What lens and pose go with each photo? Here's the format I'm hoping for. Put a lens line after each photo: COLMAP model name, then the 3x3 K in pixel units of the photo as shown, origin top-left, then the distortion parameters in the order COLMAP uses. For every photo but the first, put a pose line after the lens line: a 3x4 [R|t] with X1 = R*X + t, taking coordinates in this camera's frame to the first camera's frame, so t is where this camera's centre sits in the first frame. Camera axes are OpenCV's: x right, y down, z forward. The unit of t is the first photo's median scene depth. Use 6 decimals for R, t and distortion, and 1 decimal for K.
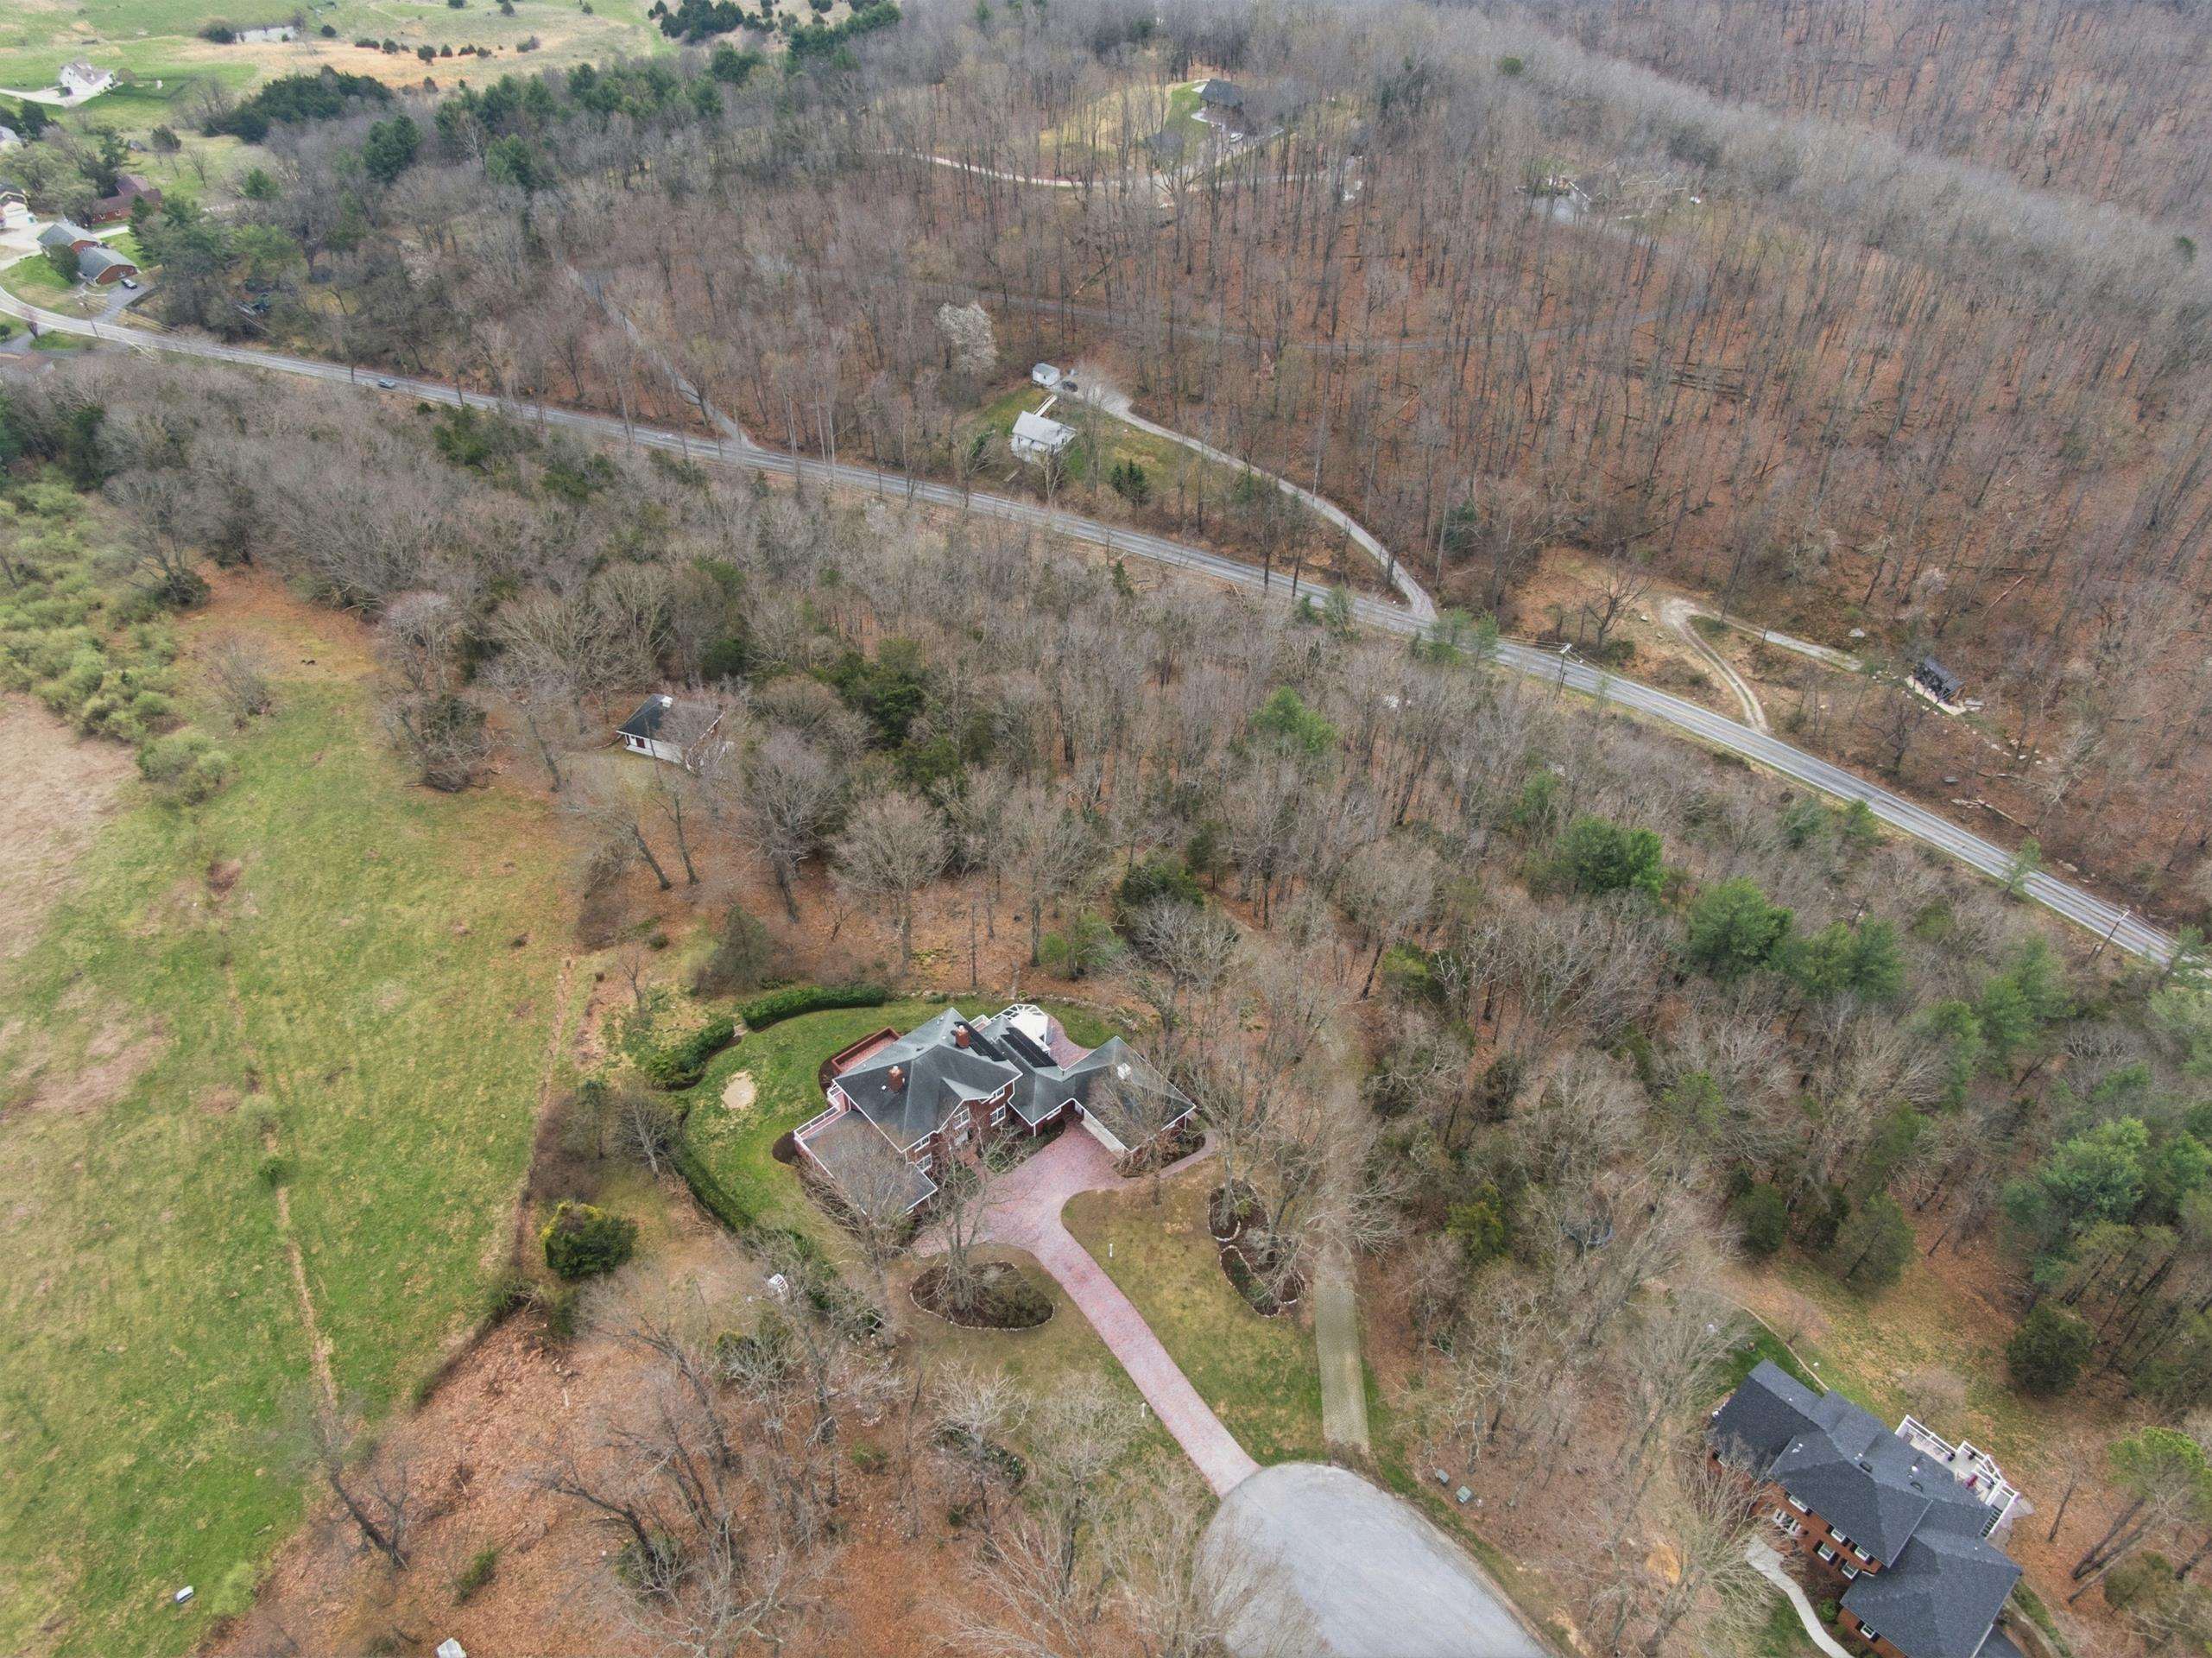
lens RADIAL K [[1585.1, 0, 1092.6], [0, 1585.1, 848.0], [0, 0, 1]] dist [0.044349, -0.059625]
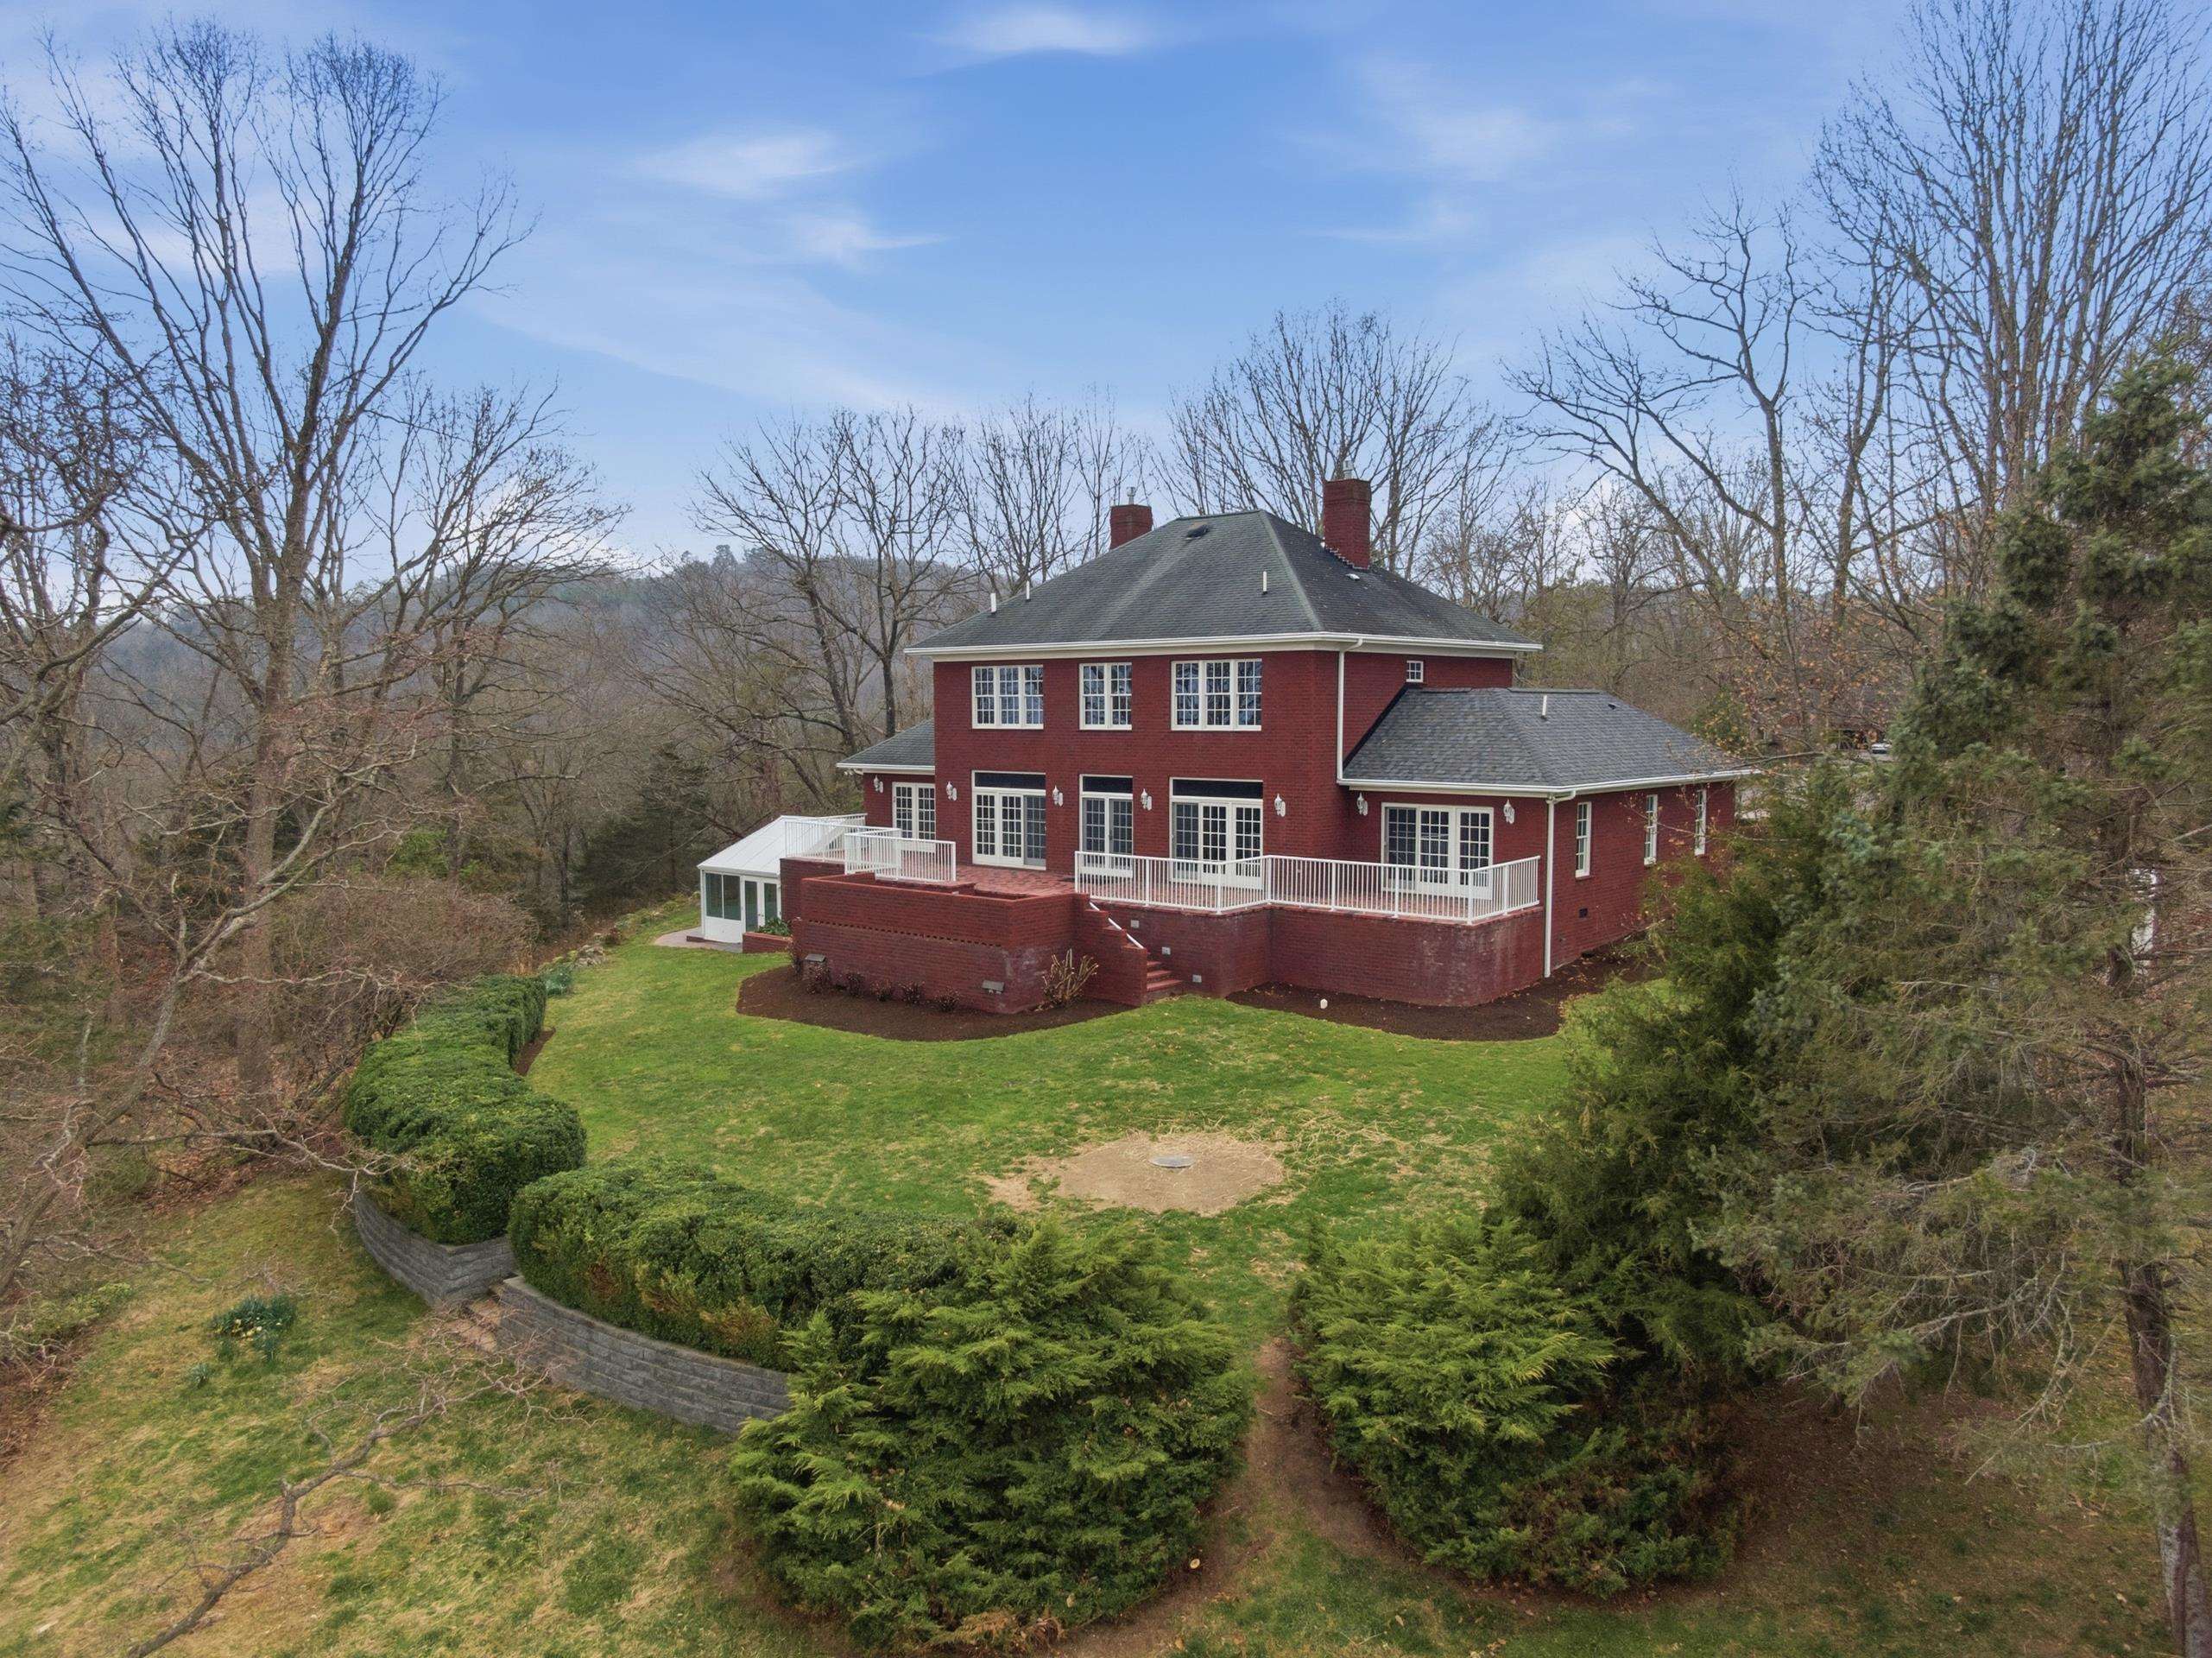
lens RADIAL K [[1585.1, 0, 1103.0], [0, 1585.1, 827.1], [0, 0, 1]] dist [0.044349, -0.059625]
pose [[-0.146866, -0.083056, 0.985663, -0.305265], [0.666265, 0.728208, 0.160636, 0.081839], [-0.731110, 0.680305, -0.051611, 0.808686]]
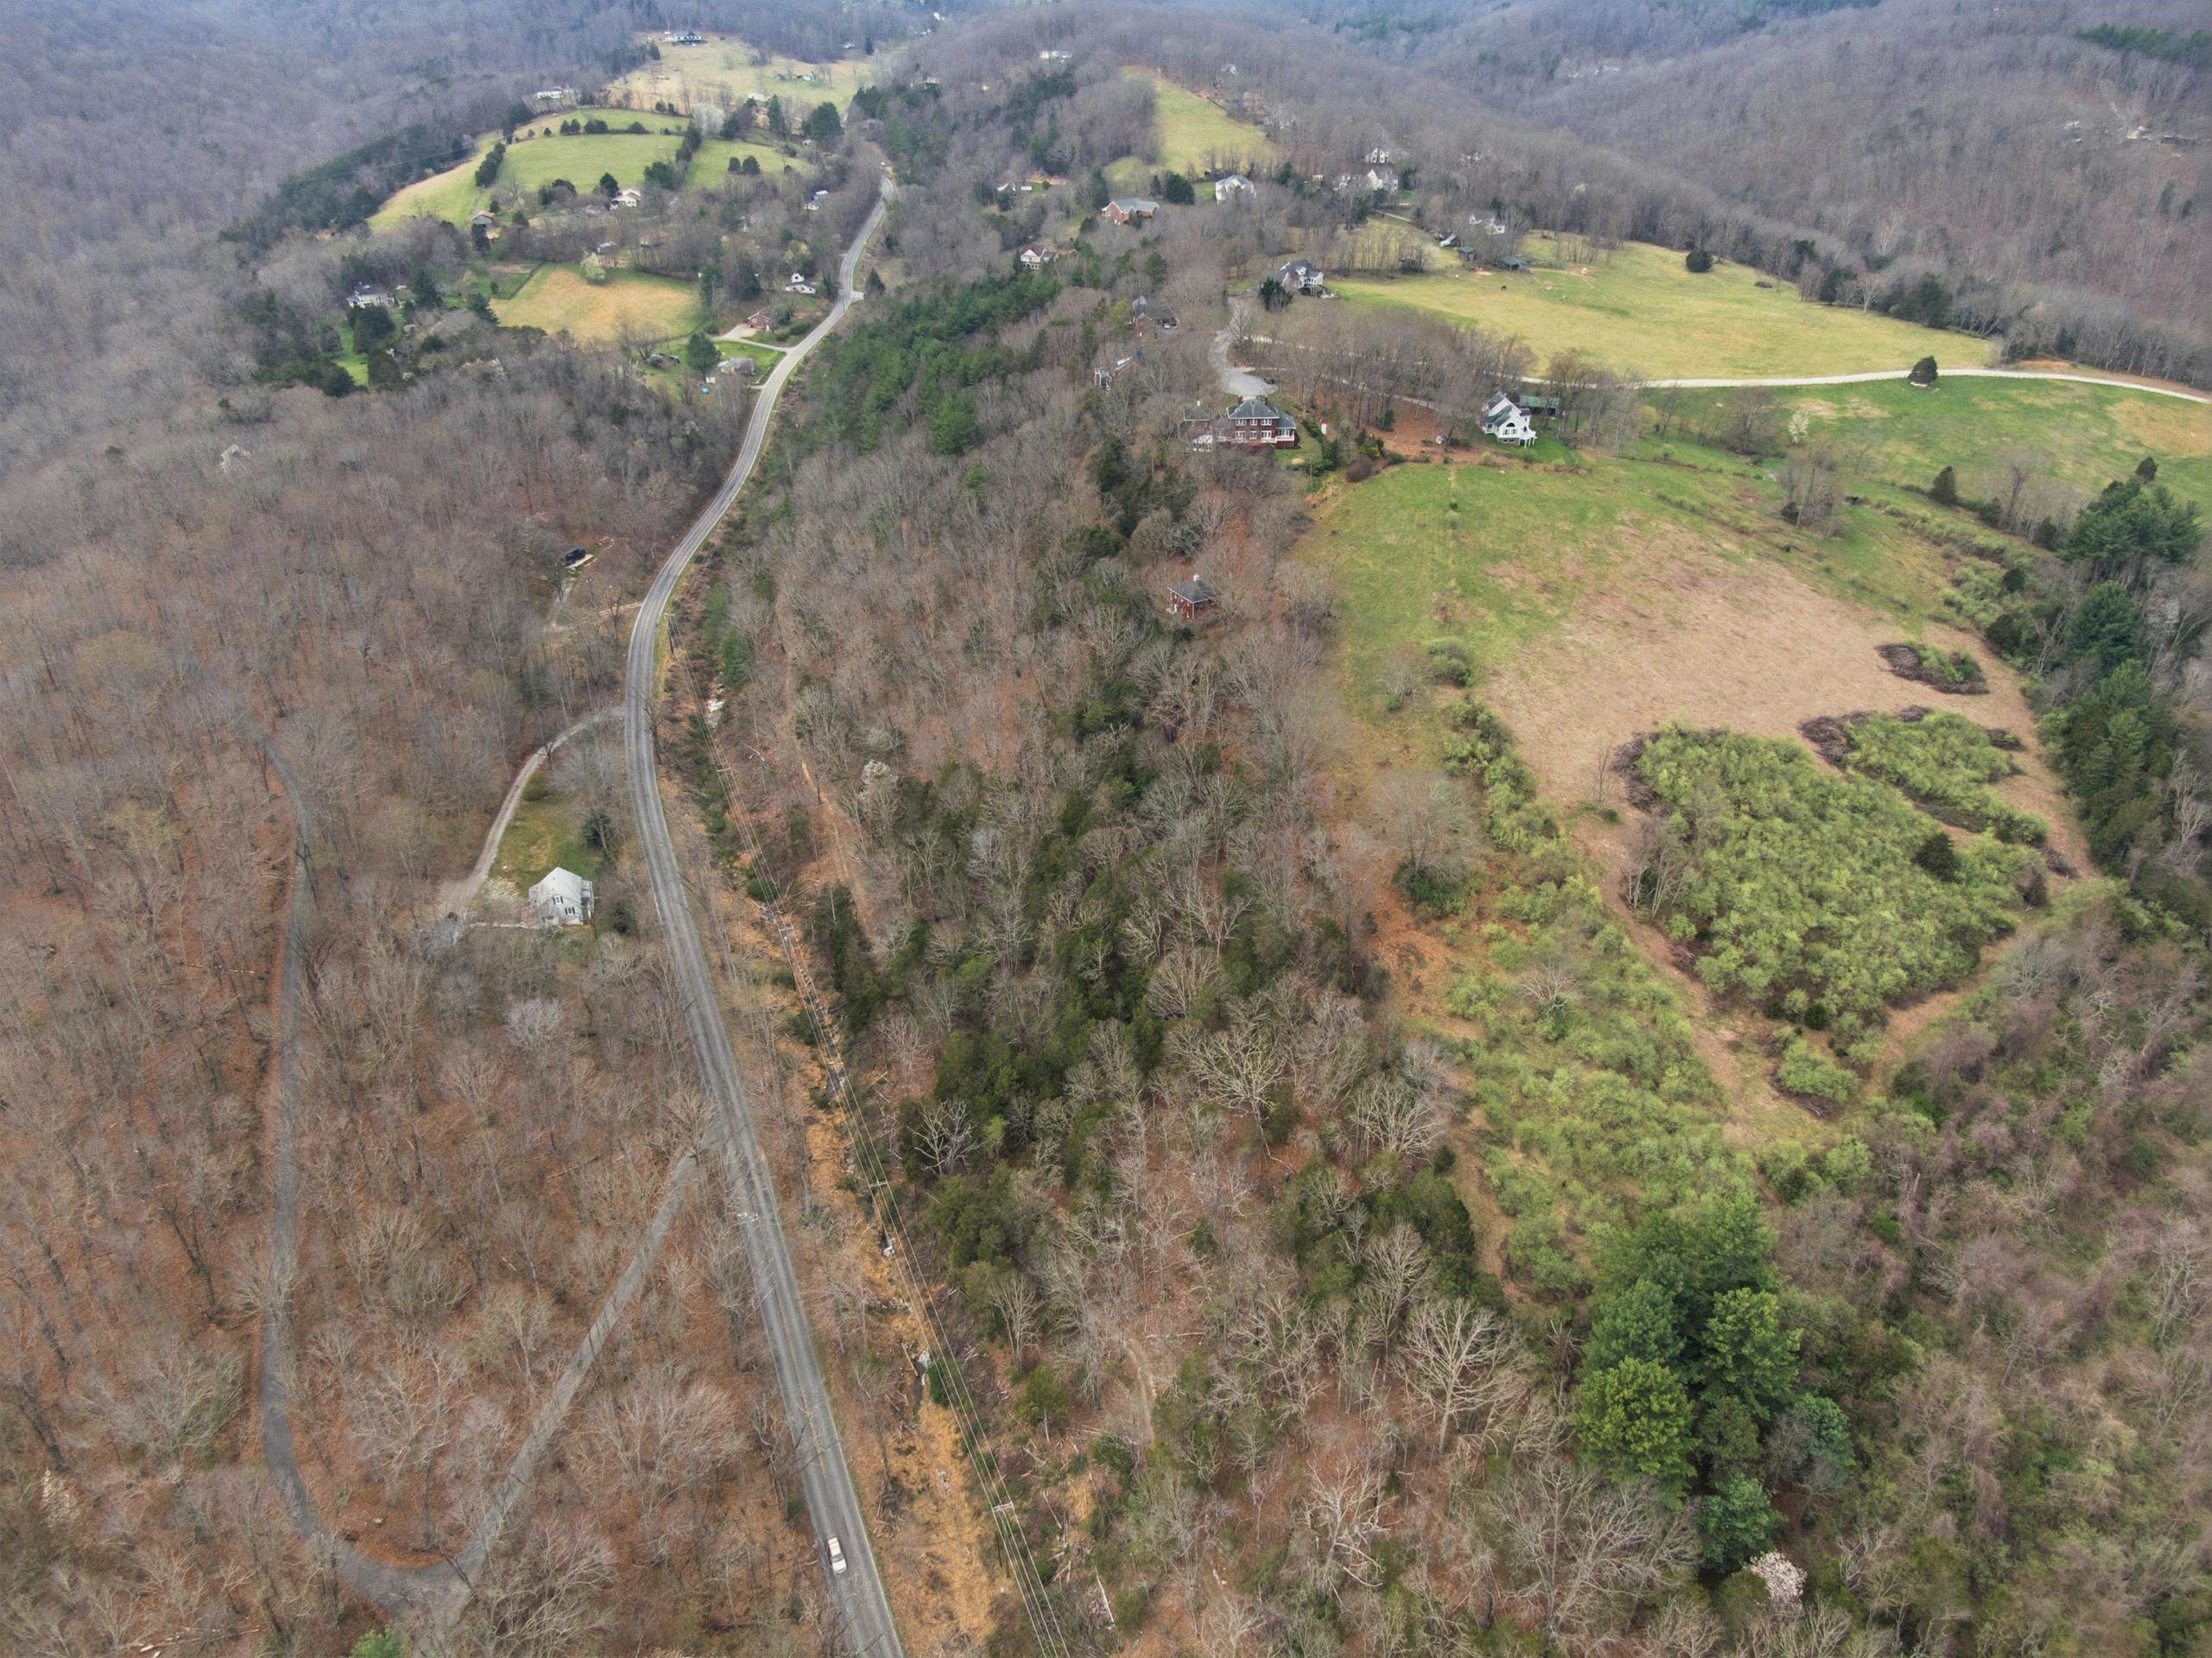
lens RADIAL K [[1585.1, 0, 1096.9], [0, 1585.1, 845.4], [0, 0, 1]] dist [0.044349, -0.059625]
pose [[-0.750922, -0.325357, 0.574681, -1.436599], [0.448896, 0.386781, 0.805539, -1.599835], [-0.484364, 0.862869, -0.144391, 1.747735]]
